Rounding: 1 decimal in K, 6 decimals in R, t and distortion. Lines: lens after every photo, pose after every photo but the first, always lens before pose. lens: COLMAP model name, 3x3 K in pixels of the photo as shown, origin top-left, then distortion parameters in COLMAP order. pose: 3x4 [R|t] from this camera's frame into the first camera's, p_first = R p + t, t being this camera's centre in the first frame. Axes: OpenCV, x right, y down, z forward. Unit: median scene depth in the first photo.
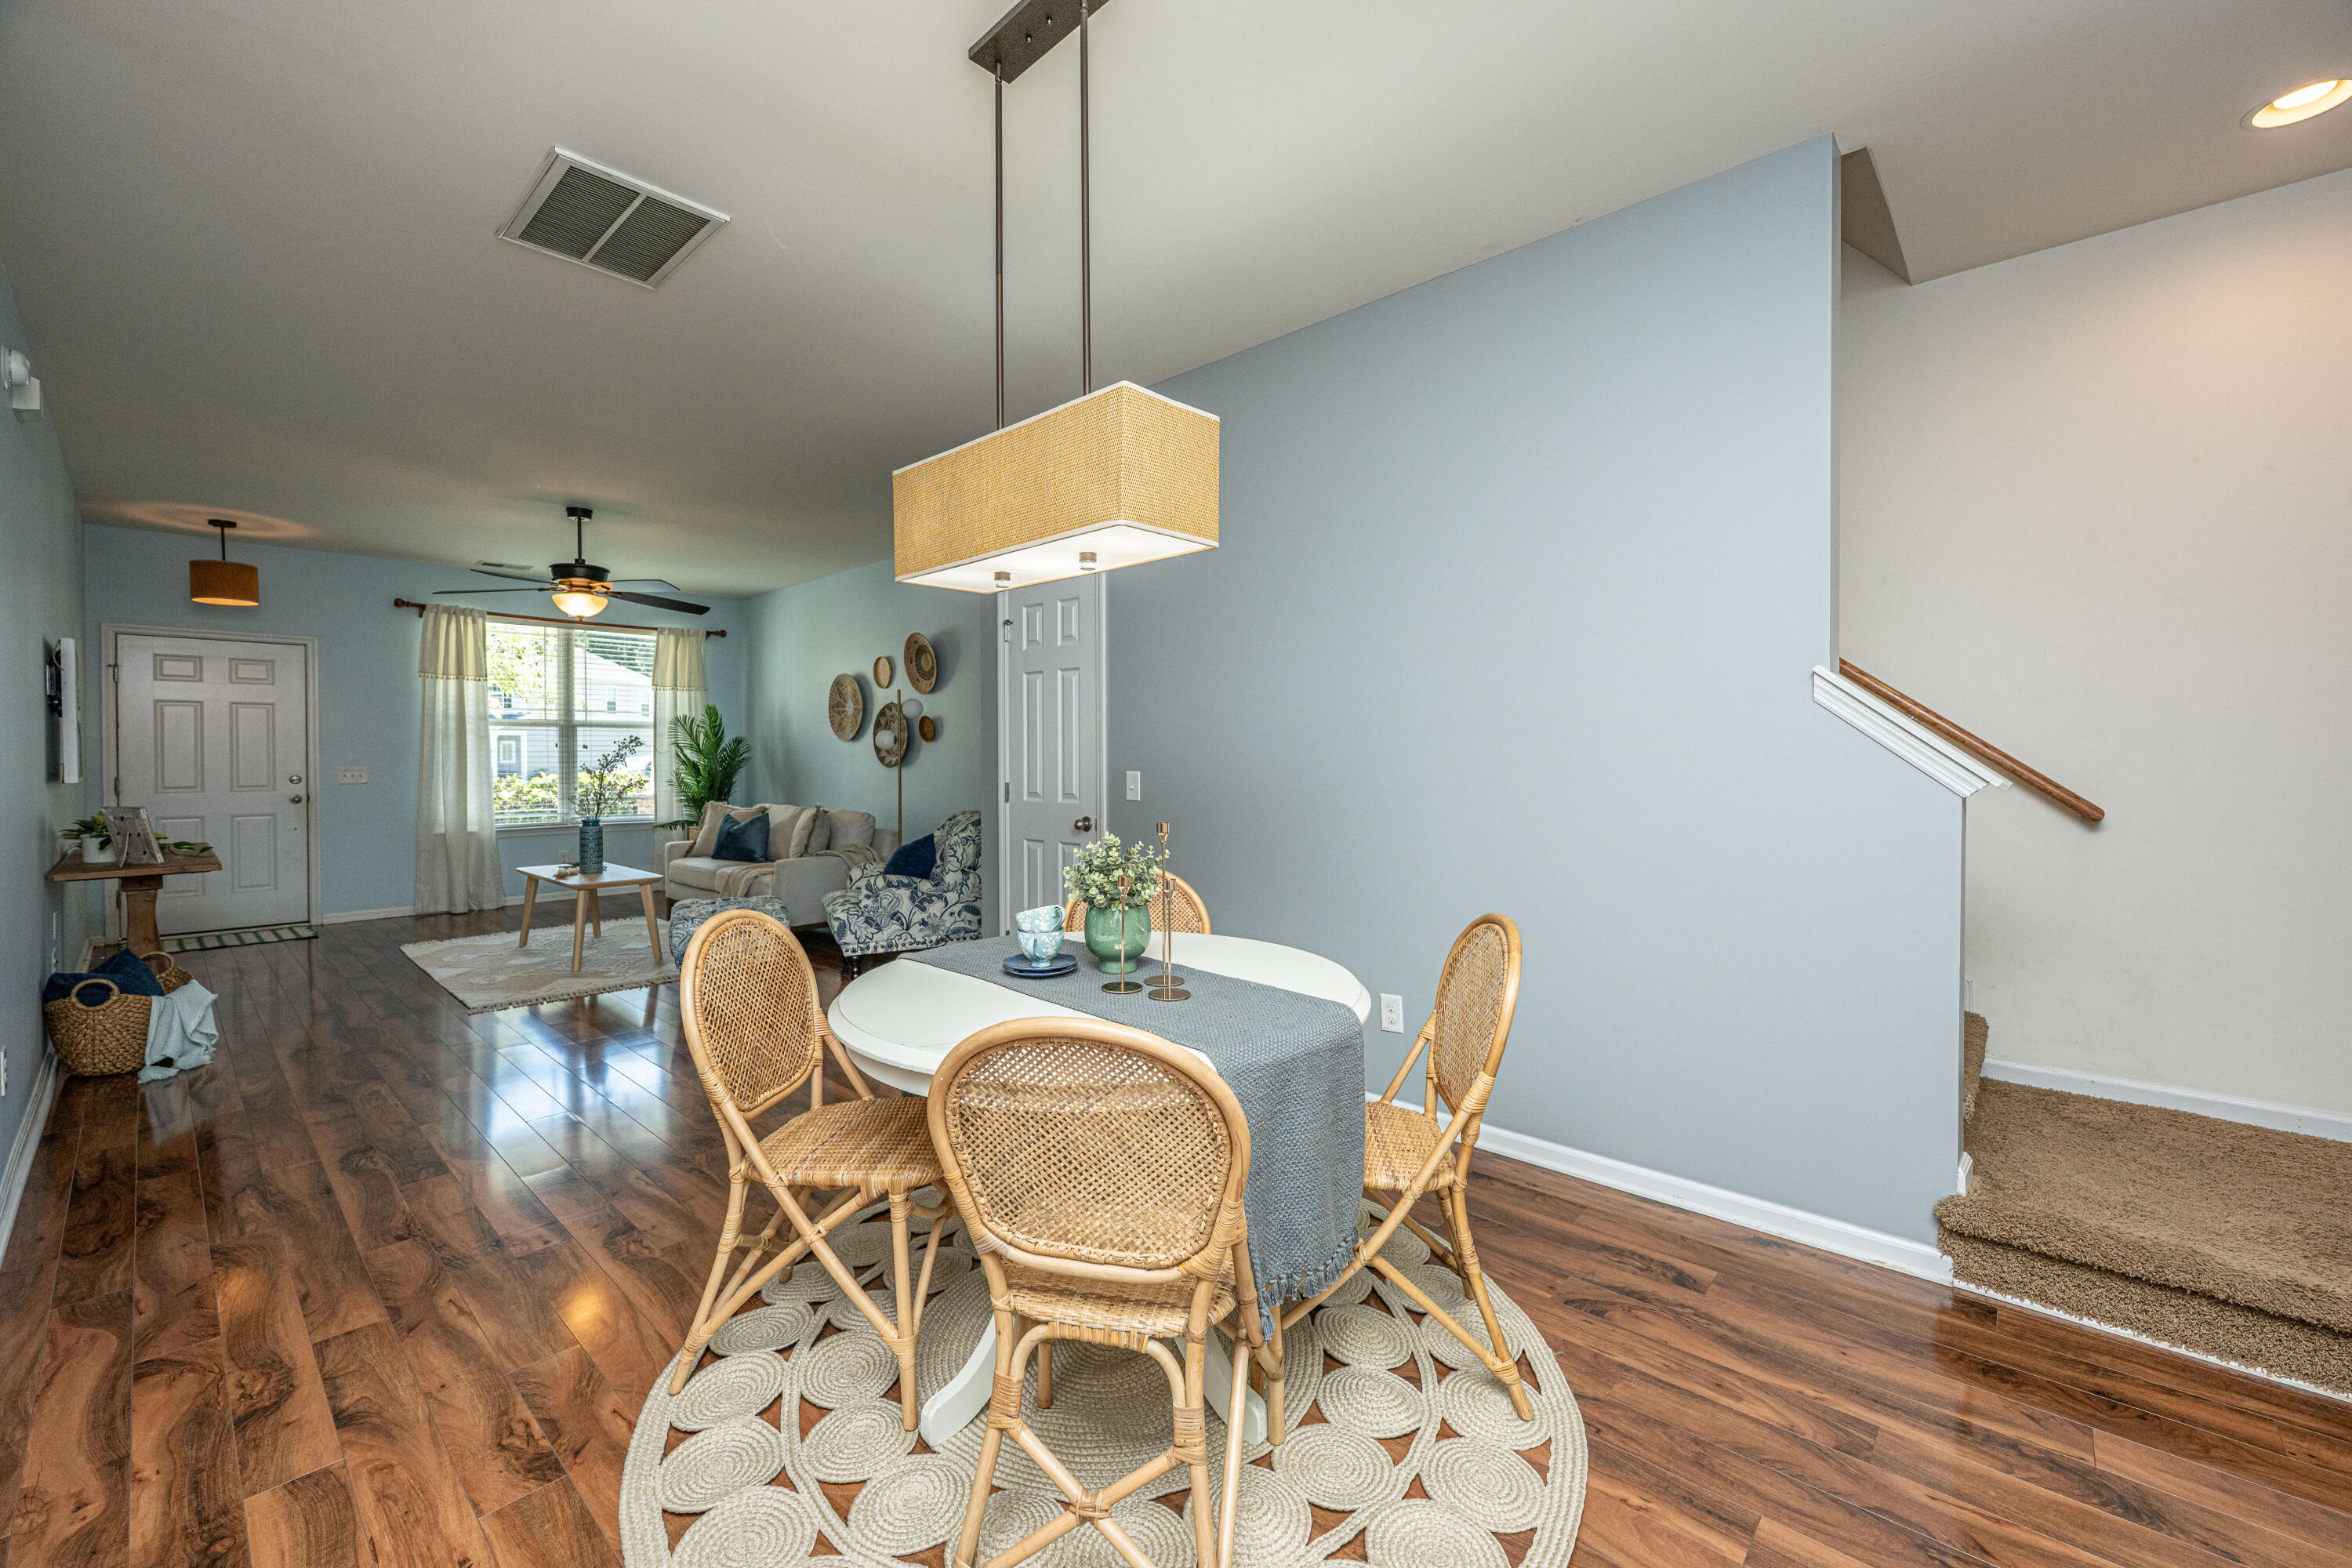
lens RADIAL K [[933.0, 0, 1205.8], [0, 933.0, 771.8], [0, 0, 1]] dist [-0.001770, 0.000347]
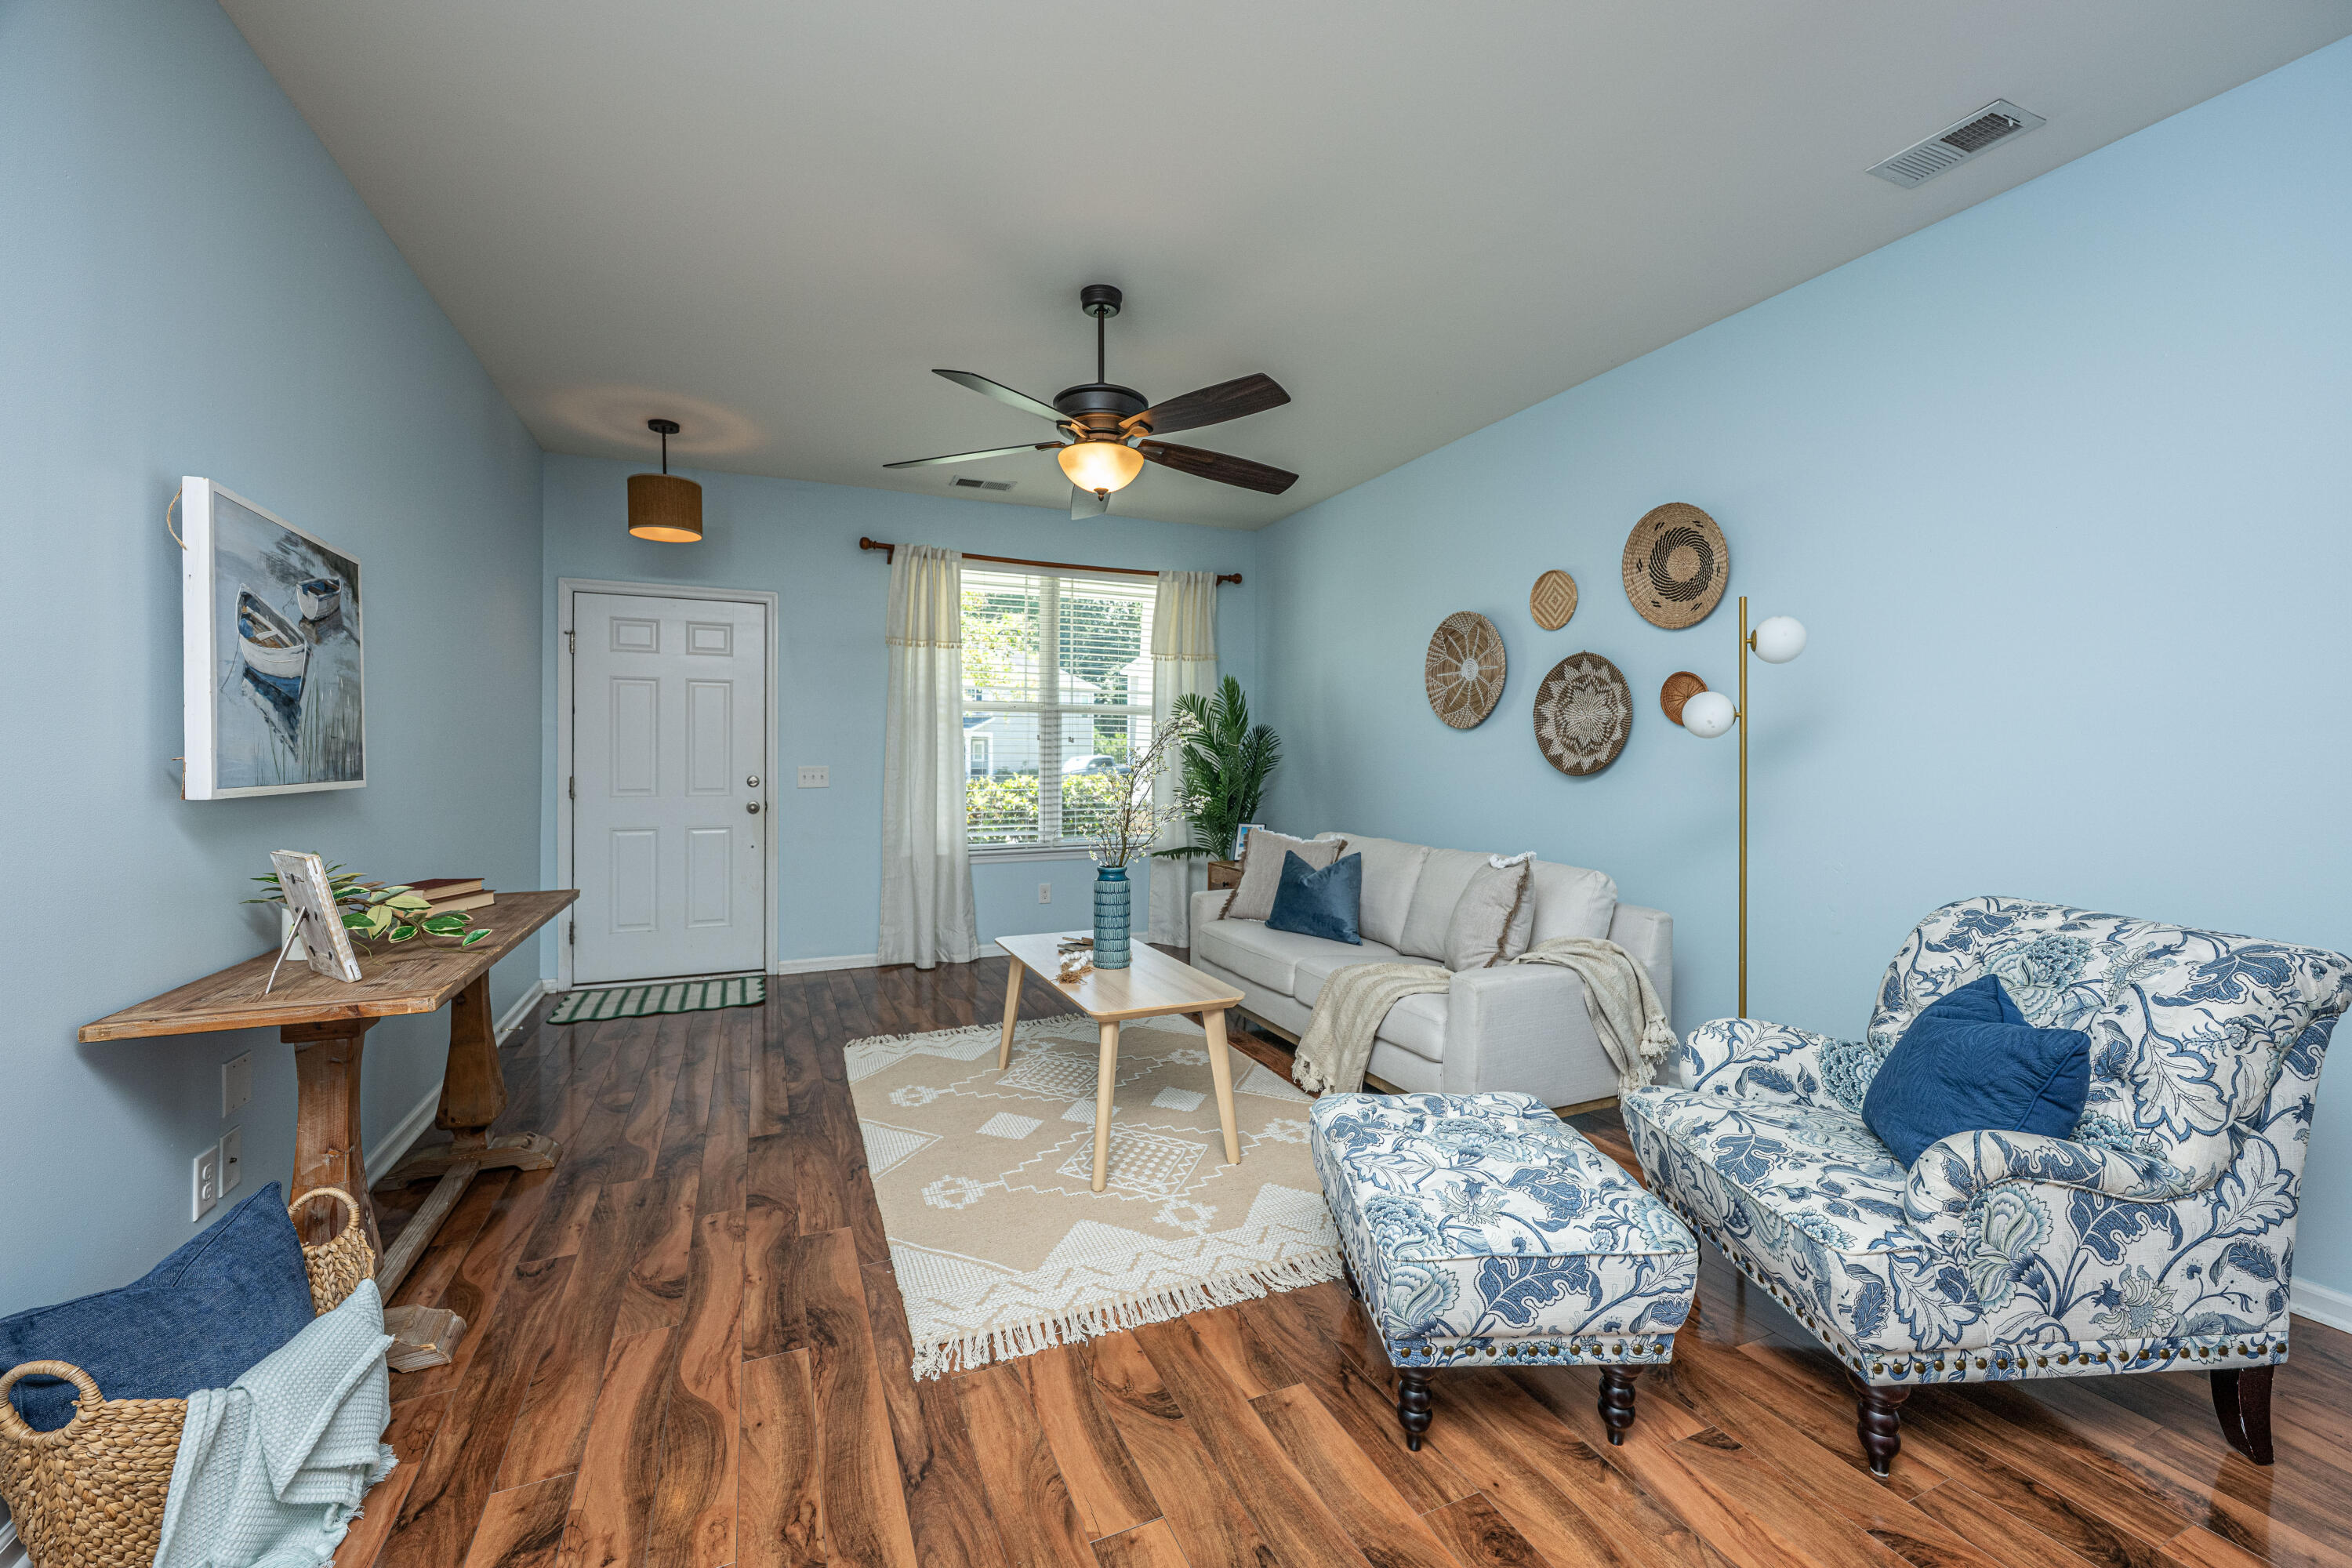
lens RADIAL K [[933.0, 0, 1170.6], [0, 933.0, 771.4], [0, 0, 1]] dist [-0.001770, 0.000347]
pose [[0.905421, 0.012095, -0.424342, -0.336070], [-0.013930, 0.999902, -0.001223, -0.003456], [0.424285, 0.007019, 0.905501, 0.441005]]
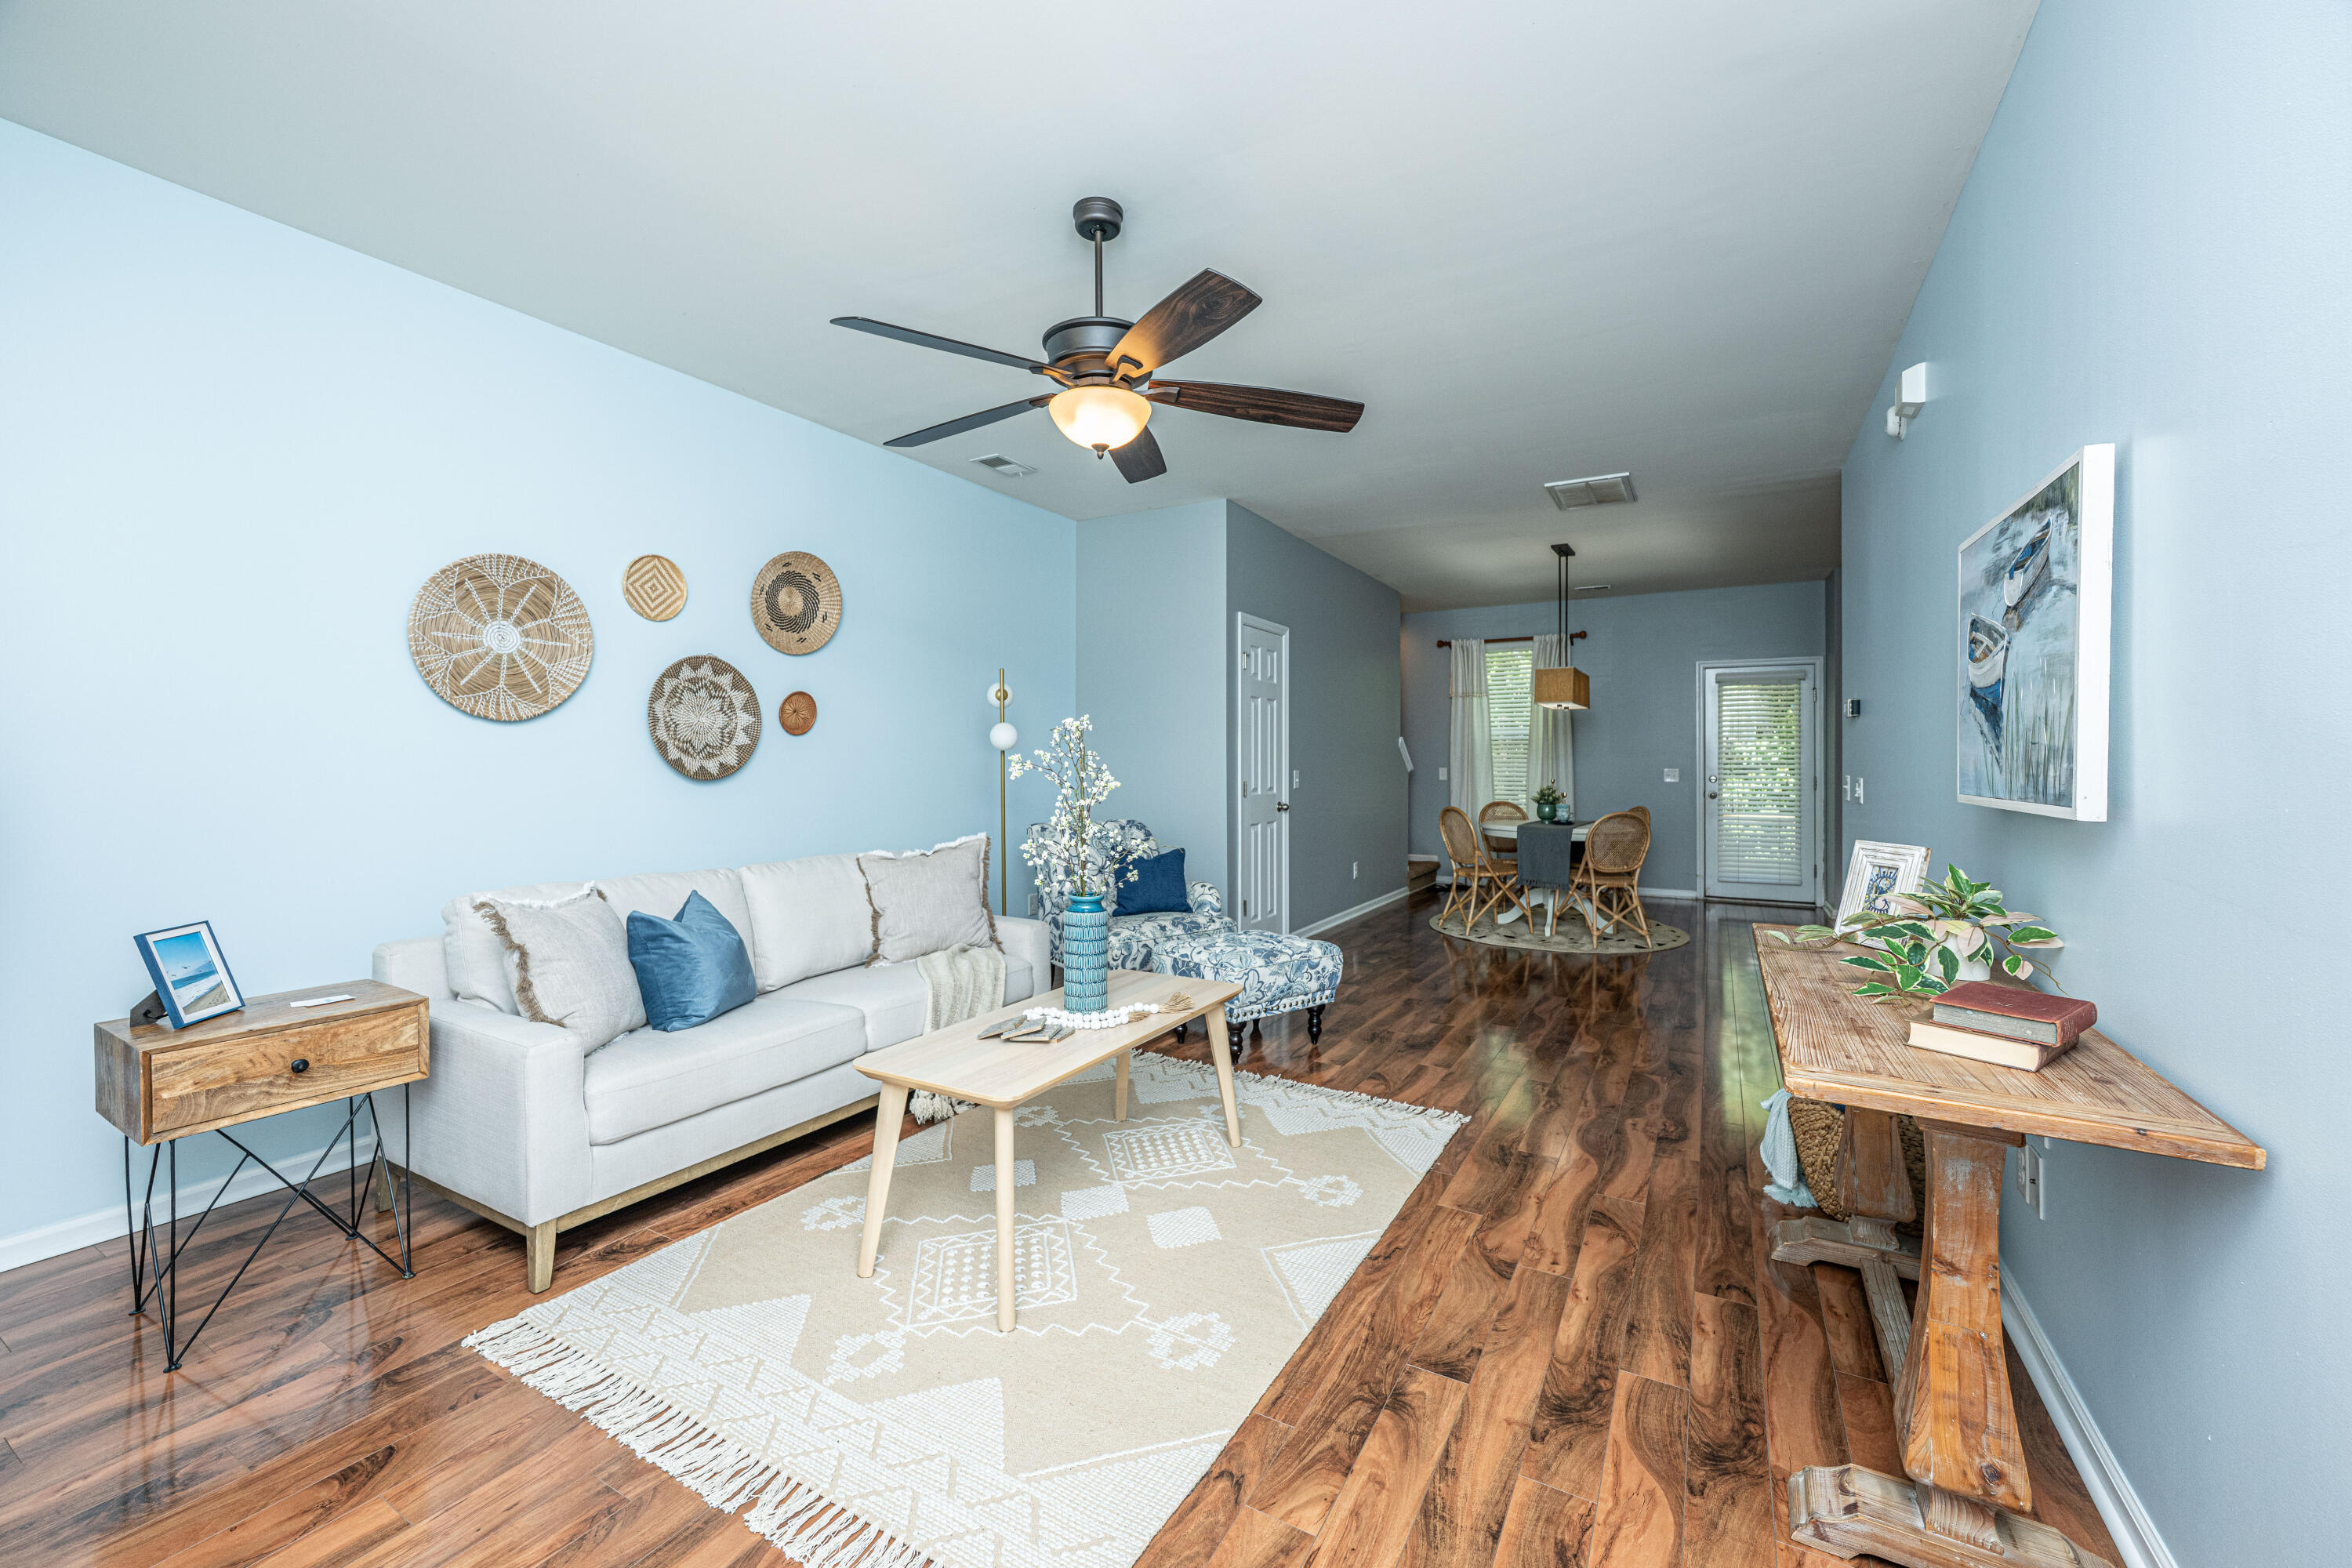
lens RADIAL K [[933.0, 0, 1171.2], [0, 933.0, 768.8], [0, 0, 1]] dist [-0.001770, 0.000347]
pose [[-0.187165, -0.004089, 0.982320, -0.935460], [0.017232, 0.999824, 0.007445, -0.010842], [-0.982177, 0.018321, -0.187062, 0.877815]]
